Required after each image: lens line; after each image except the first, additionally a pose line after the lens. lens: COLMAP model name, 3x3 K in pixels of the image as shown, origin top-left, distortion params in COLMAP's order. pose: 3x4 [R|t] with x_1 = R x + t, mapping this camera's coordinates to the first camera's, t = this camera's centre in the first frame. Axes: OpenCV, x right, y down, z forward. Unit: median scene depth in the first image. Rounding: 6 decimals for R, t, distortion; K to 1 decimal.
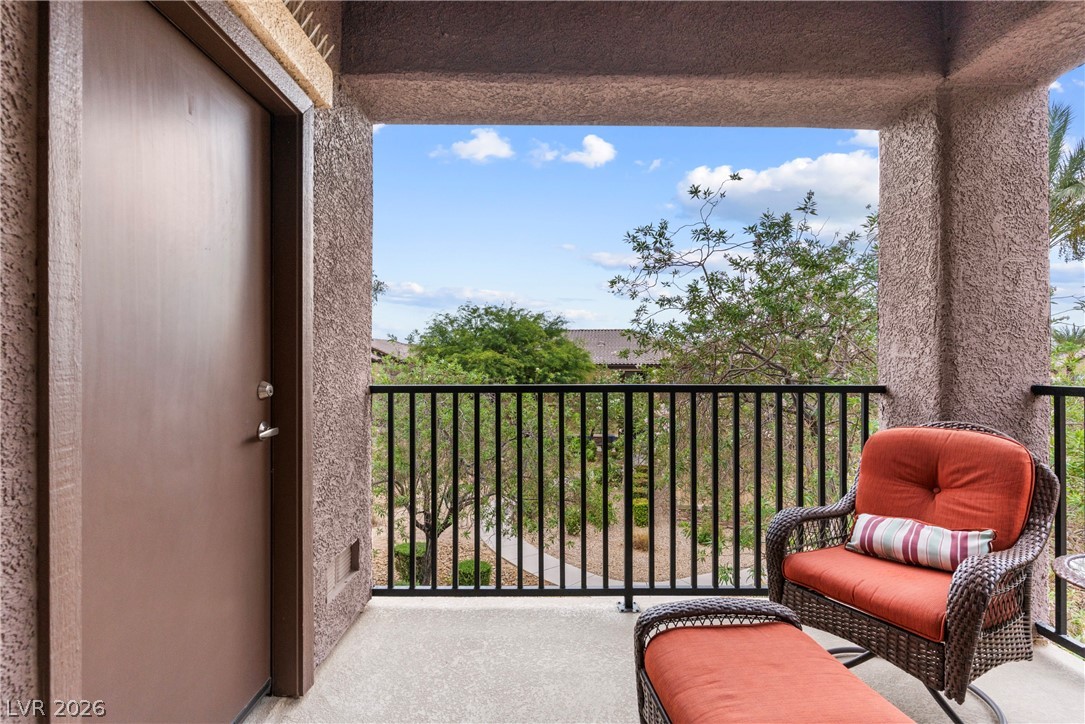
lens RADIAL K [[508.8, 0, 543.0], [0, 508.8, 366.5], [0, 0, 1]] dist [0.008263, -0.001891]
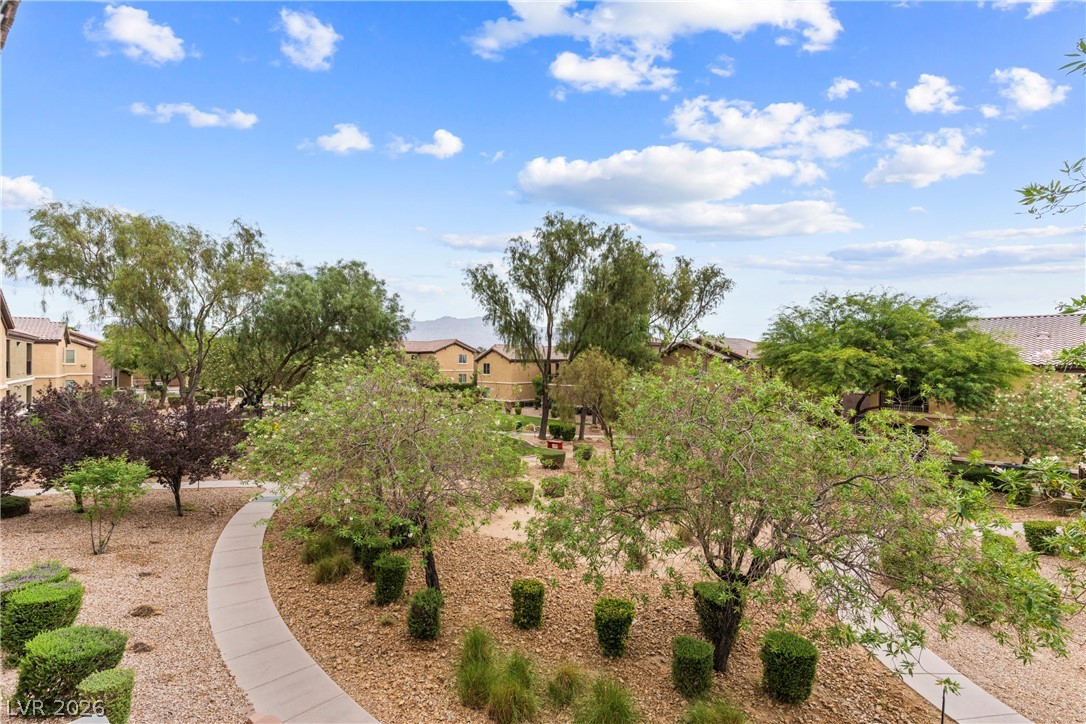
lens RADIAL K [[509.3, 0, 541.6], [0, 509.3, 371.4], [0, 0, 1]] dist [0.008263, -0.001891]
pose [[0.744119, 0.016374, -0.667846, 0.908004], [-0.007880, 0.999845, 0.015733, -0.036011], [0.668000, -0.006444, 0.744133, 0.645025]]
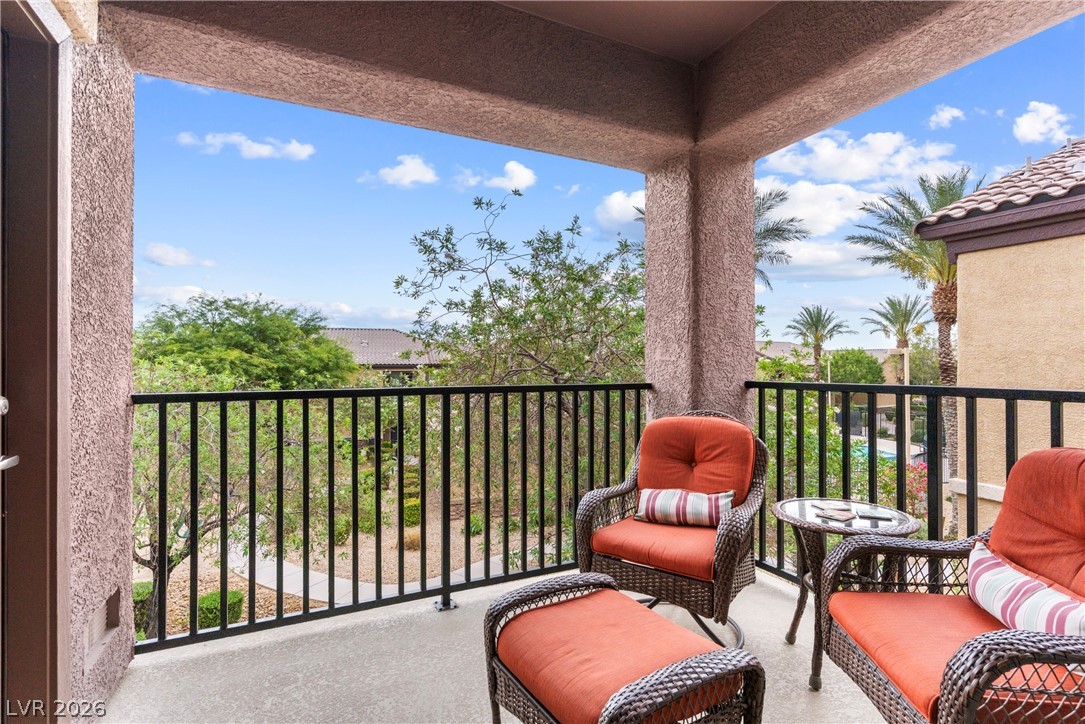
lens RADIAL K [[508.8, 0, 521.0], [0, 508.8, 366.6], [0, 0, 1]] dist [0.008263, -0.001891]
pose [[0.912832, -0.005028, 0.408304, -0.118422], [0.005193, 0.999986, 0.000704, -0.005235], [-0.408302, 0.001477, 0.912846, 0.009745]]
